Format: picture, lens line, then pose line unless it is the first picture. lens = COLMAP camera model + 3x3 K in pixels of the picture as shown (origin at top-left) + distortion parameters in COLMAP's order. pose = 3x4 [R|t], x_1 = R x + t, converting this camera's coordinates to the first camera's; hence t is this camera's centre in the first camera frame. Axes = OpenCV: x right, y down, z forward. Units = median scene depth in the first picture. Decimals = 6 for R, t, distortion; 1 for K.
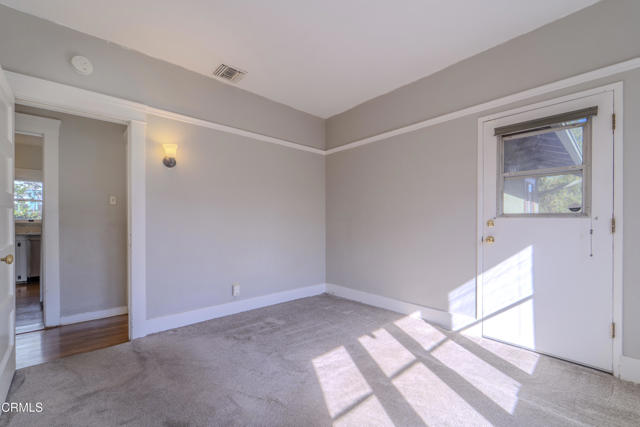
lens RADIAL K [[268.6, 0, 317.0], [0, 268.6, 217.9], [0, 0, 1]] dist [0.002217, 0.000261]
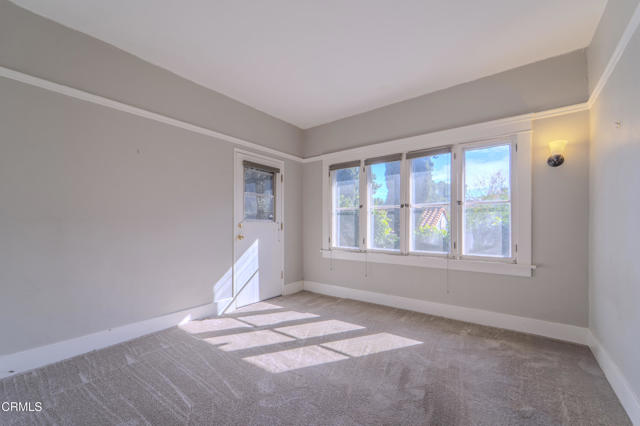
lens RADIAL K [[258.3, 0, 318.1], [0, 258.3, 219.9], [0, 0, 1]] dist [-0.000213, -0.000004]
pose [[-0.176097, 0.024584, 0.984066, -0.788195], [-0.009425, 0.999600, -0.026659, 0.024604], [-0.984328, -0.013969, -0.175795, 0.864617]]
